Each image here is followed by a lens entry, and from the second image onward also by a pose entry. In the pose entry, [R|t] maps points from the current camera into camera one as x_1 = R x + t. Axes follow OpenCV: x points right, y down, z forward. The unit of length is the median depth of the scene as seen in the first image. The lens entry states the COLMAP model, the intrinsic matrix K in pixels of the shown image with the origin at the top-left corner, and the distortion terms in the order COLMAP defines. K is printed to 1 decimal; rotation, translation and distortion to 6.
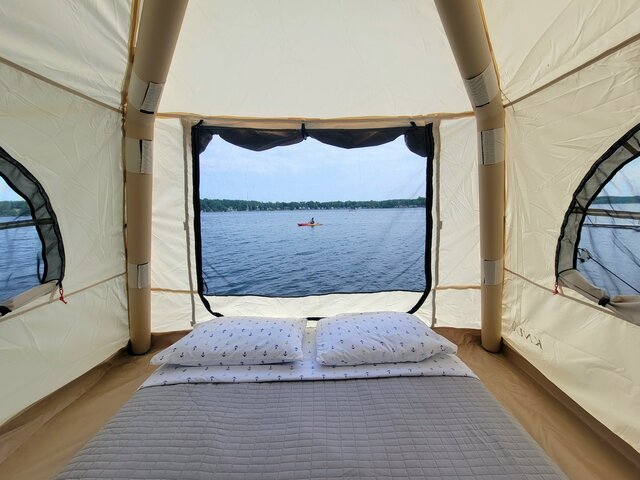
lens RADIAL K [[262.4, 0, 327.3], [0, 262.4, 237.5], [0, 0, 1]] dist [0.000931, -0.001761]
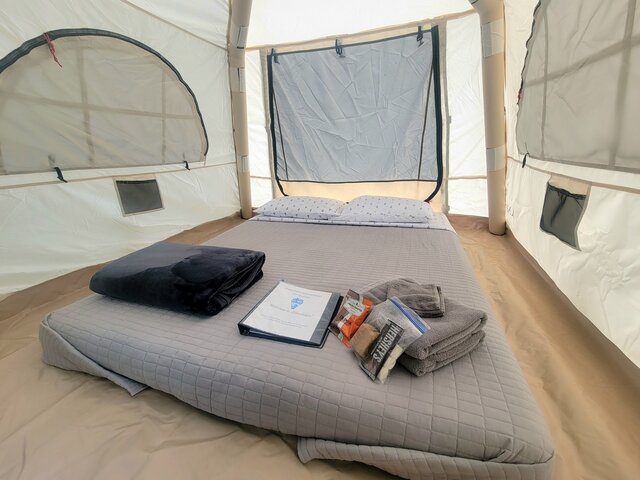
lens RADIAL K [[262.4, 0, 326.7], [0, 262.4, 239.4], [0, 0, 1]] dist [0.000931, -0.001761]
pose [[0.947480, 0.082101, -0.309096, 0.358523], [-0.010457, 0.973923, 0.226638, 0.259935], [0.319643, -0.211503, 0.923631, -0.495751]]
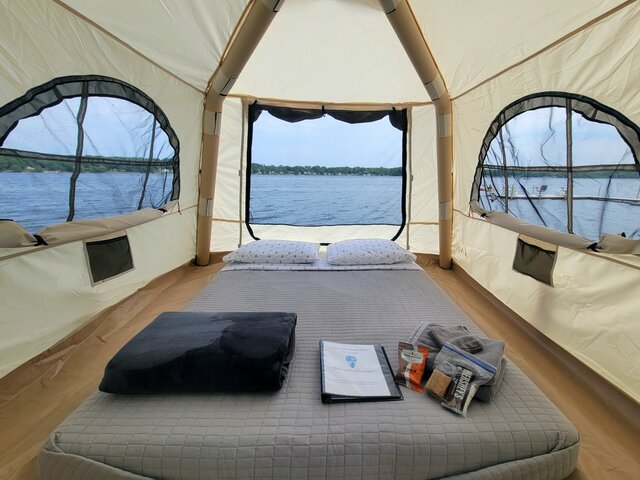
lens RADIAL K [[273.5, 0, 344.1], [0, 273.5, 240.7], [0, 0, 1]] dist [0.000842, -0.000790]
pose [[0.998886, 0.022761, 0.041341, -0.013891], [-0.027793, 0.991700, 0.125530, 0.137680], [-0.038141, -0.126539, 0.991228, -0.654283]]
